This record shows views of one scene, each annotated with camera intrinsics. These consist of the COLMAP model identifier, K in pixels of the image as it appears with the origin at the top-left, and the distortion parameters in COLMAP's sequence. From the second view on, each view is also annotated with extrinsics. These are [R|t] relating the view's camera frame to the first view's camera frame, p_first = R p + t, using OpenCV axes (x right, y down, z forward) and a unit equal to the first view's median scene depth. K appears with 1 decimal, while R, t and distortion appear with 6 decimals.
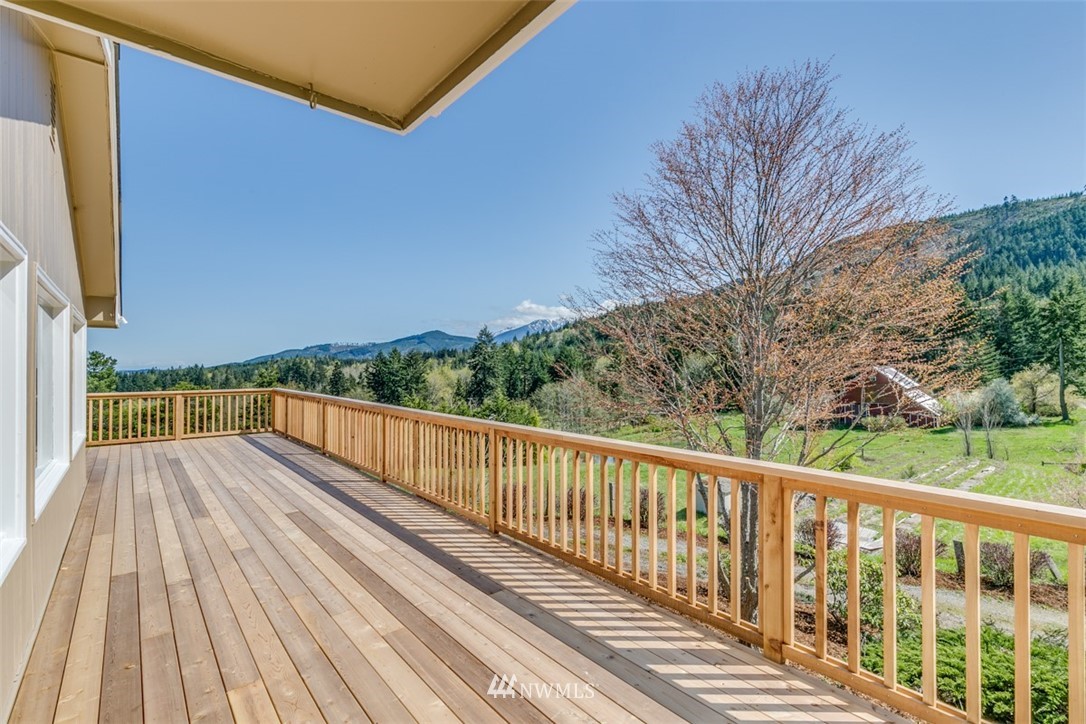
lens RADIAL K [[493.3, 0, 553.0], [0, 493.3, 353.7], [0, 0, 1]] dist [0.010095, -0.002064]
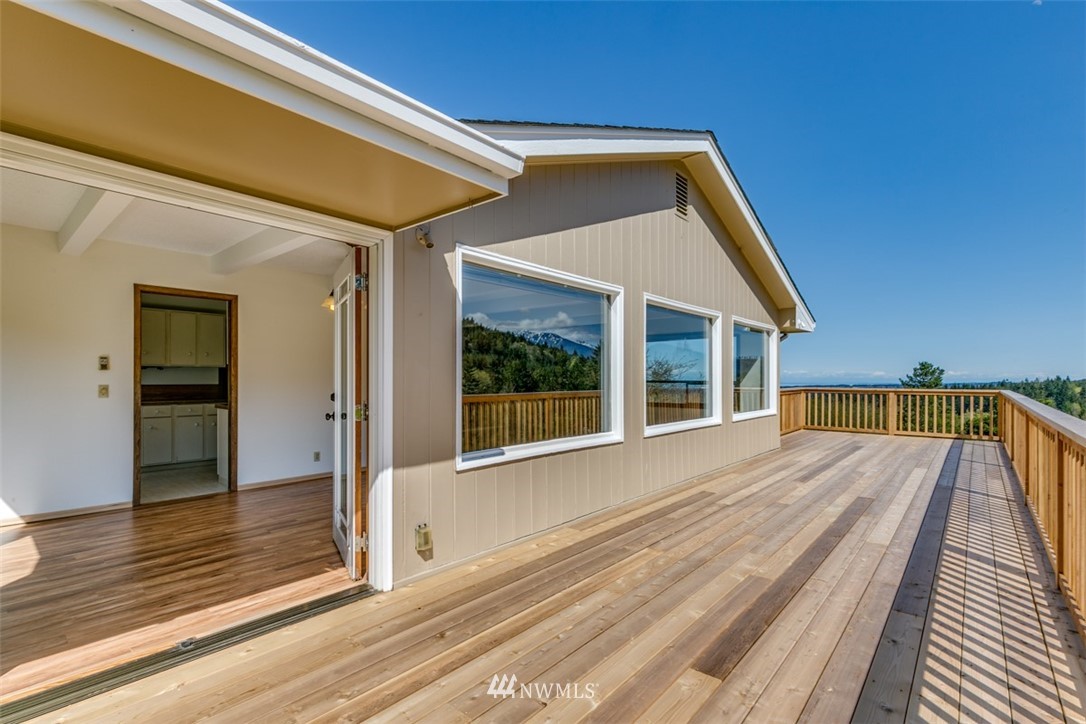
lens RADIAL K [[493.3, 0, 523.9], [0, 493.3, 381.0], [0, 0, 1]] dist [0.010095, -0.002064]
pose [[0.125590, 0.010041, -0.992031, 0.421055], [0.020882, 0.999700, 0.012763, 0.065952], [0.991862, -0.022319, 0.125343, 0.221702]]
